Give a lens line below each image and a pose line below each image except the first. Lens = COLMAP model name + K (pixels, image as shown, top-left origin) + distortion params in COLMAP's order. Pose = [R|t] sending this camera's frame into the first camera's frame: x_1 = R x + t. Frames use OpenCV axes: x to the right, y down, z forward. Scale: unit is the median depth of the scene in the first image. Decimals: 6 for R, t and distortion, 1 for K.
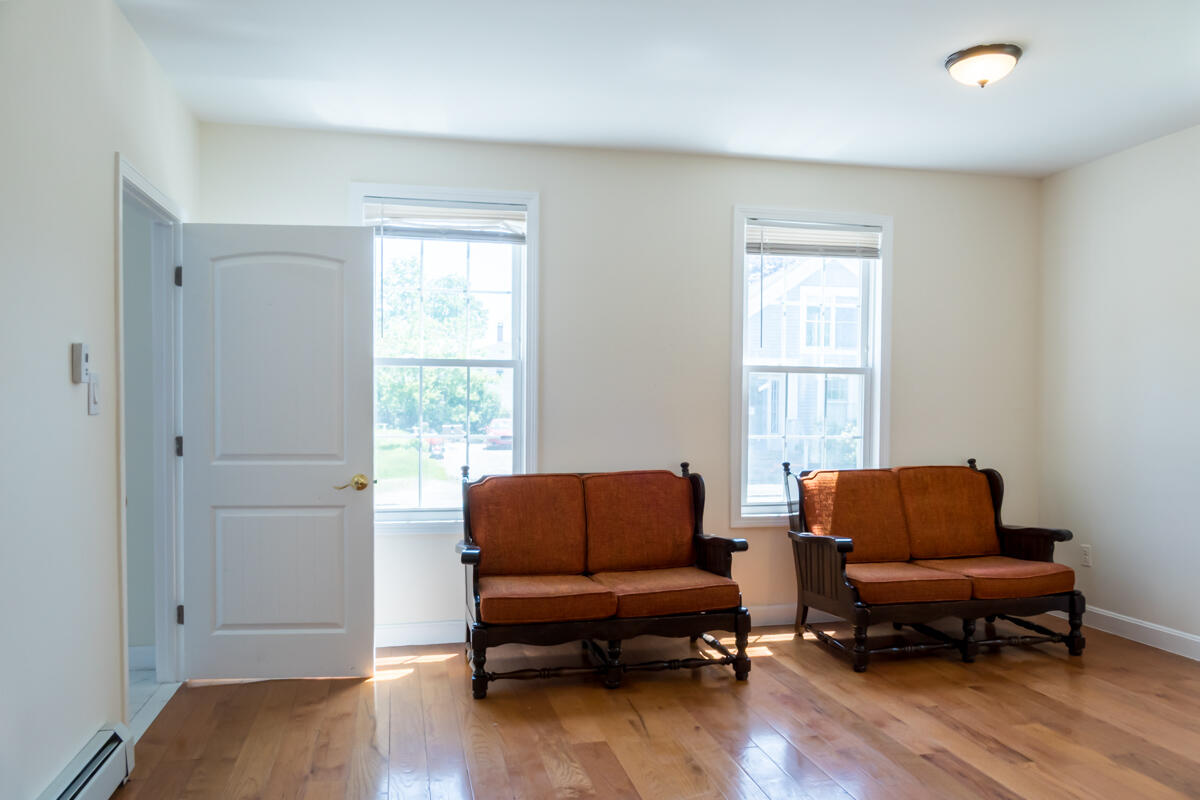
lens RADIAL K [[881.6, 0, 609.2], [0, 881.6, 400.8], [0, 0, 1]] dist [-0.026400, 0.002475]
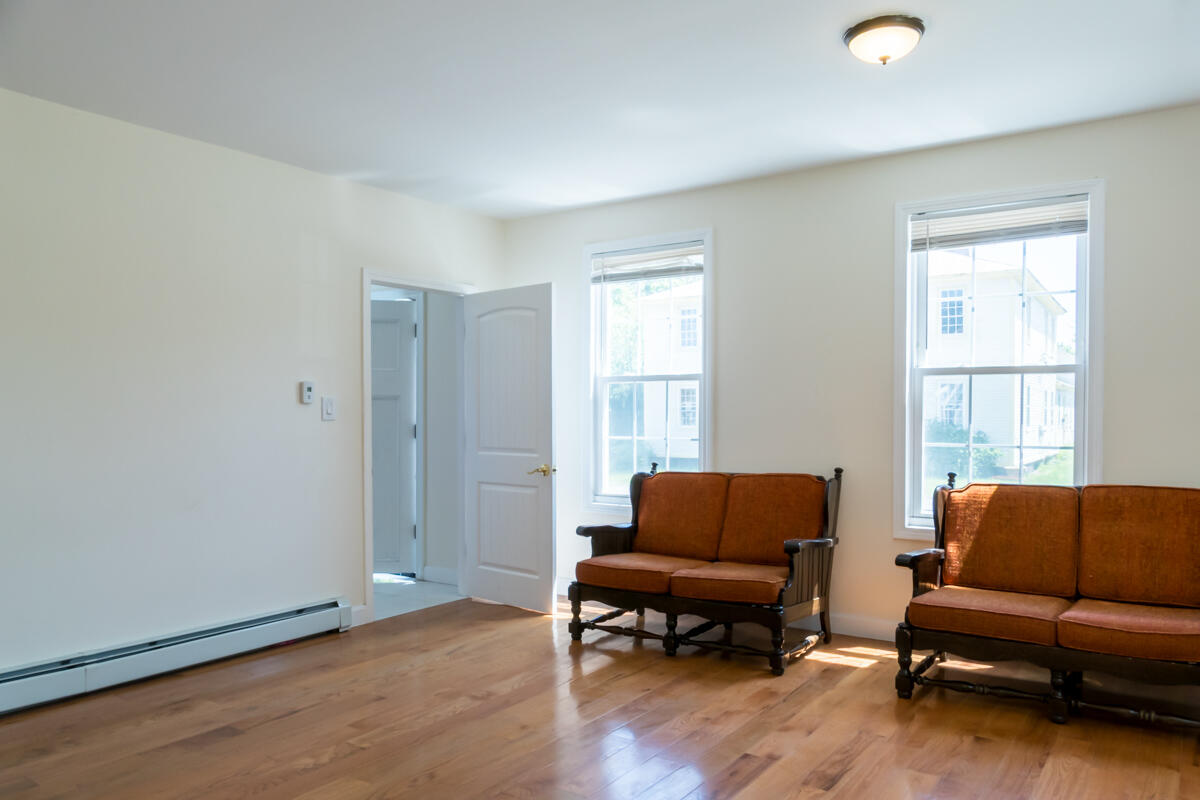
lens RADIAL K [[881.6, 0, 609.2], [0, 881.6, 400.8], [0, 0, 1]] dist [-0.026400, 0.002475]
pose [[0.675540, -0.015325, -0.737164, 0.696344], [0.011784, 0.999881, -0.009987, -0.000278], [0.737229, -0.001941, 0.675640, 0.129161]]
